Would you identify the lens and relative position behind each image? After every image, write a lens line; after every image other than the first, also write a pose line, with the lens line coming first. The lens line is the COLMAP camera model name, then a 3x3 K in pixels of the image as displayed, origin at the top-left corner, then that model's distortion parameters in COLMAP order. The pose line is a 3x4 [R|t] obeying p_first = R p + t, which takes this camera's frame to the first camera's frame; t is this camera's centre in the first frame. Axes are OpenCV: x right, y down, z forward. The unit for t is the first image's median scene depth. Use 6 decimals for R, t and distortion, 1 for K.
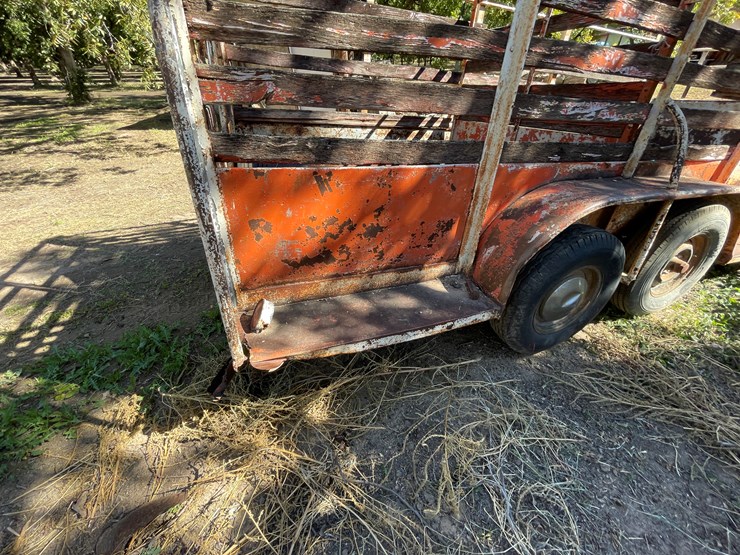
lens RADIAL K [[300.8, 0, 368.3], [0, 300.8, 277.5], [0, 0, 1]] dist [-0.003746, 0.000576]
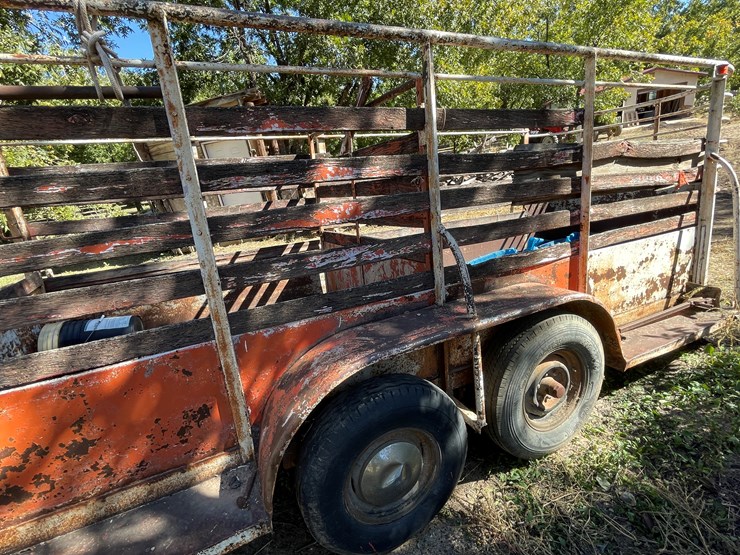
lens RADIAL K [[358.3, 0, 367.1], [0, 358.3, 276.7], [0, 0, 1]] dist [-0.001867, -0.000443]
pose [[0.986842, -0.158177, 0.033504, 0.661556], [0.161076, 0.943789, -0.288646, -0.152207], [0.014036, 0.290245, 0.956849, -0.027807]]
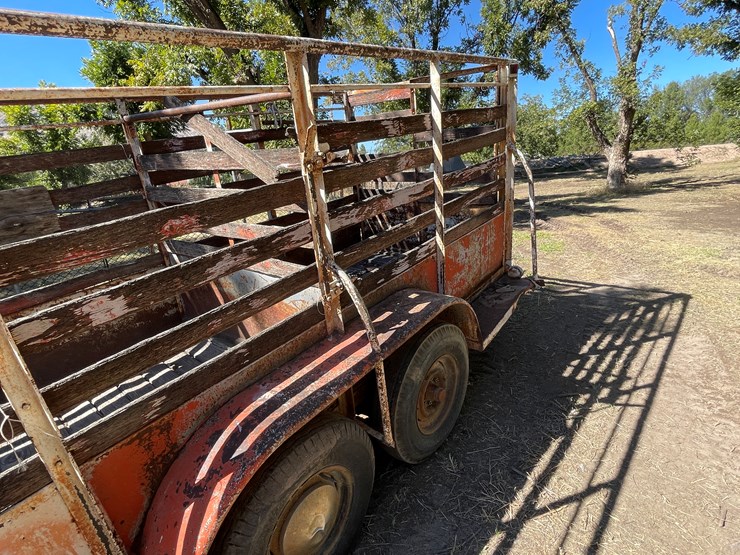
lens RADIAL K [[396.3, 0, 365.9], [0, 396.3, 279.9], [0, 0, 1]] dist [-0.000412, -0.000076]
pose [[-0.862002, 0.211381, -0.460727, 0.975040], [-0.222101, 0.659517, 0.718128, -1.844095], [0.455656, 0.721357, -0.521557, 2.450965]]
